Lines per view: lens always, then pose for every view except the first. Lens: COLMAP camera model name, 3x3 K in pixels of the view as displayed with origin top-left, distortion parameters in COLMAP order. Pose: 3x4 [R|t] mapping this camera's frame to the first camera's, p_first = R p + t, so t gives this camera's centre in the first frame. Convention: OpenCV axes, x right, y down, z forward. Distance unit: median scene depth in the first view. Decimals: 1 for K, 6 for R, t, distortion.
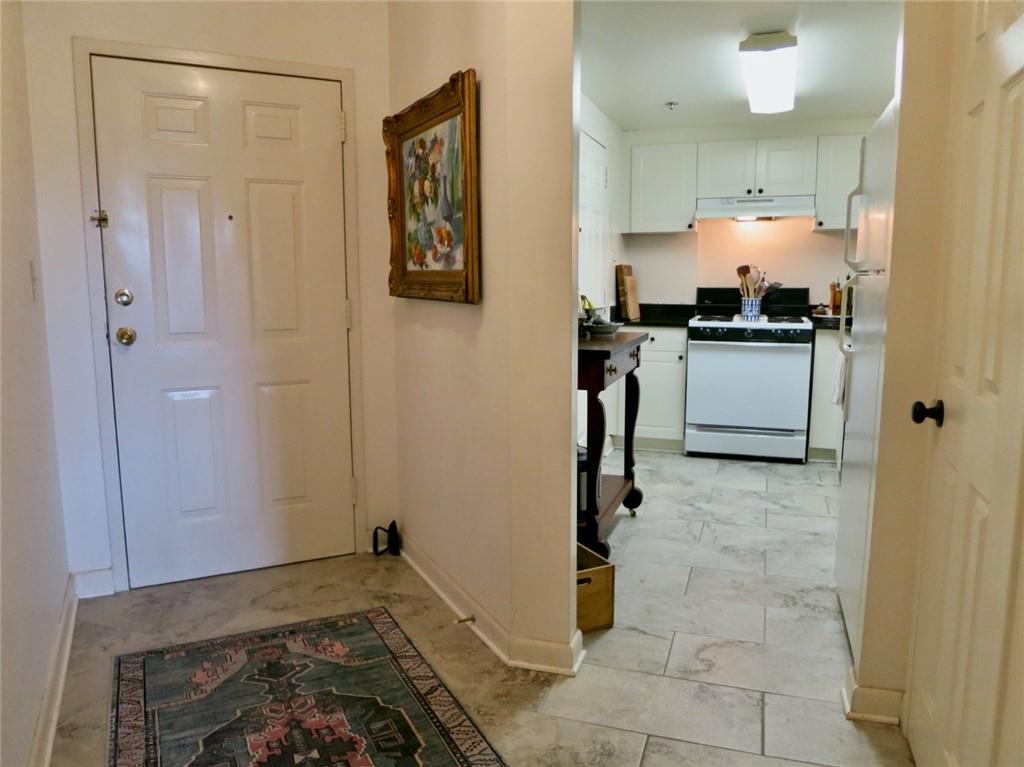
lens RADIAL K [[756.6, 0, 509.3], [0, 756.6, 382.7], [0, 0, 1]] dist [-0.037191, 0.010863]
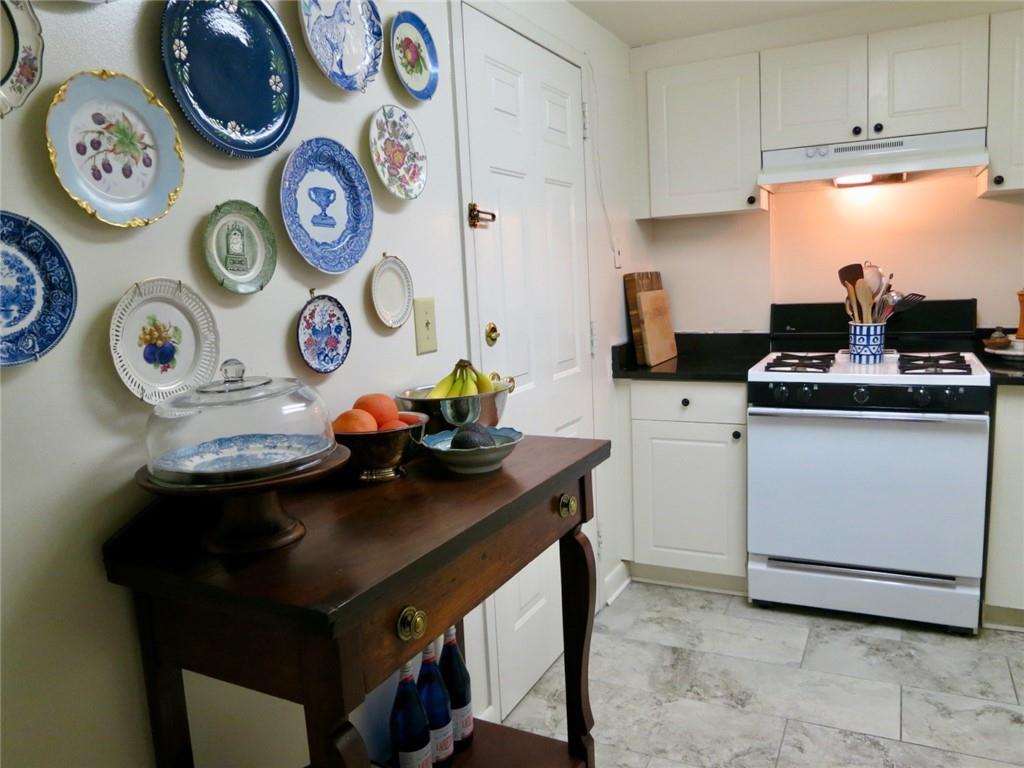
lens RADIAL K [[756.6, 0, 516.1], [0, 756.6, 384.0], [0, 0, 1]] dist [-0.037191, 0.010863]
pose [[0.988889, -0.026158, -0.146335, 0.146309], [0.027405, 0.999603, 0.006513, -0.078456], [0.146106, -0.010451, 0.989214, 0.416441]]
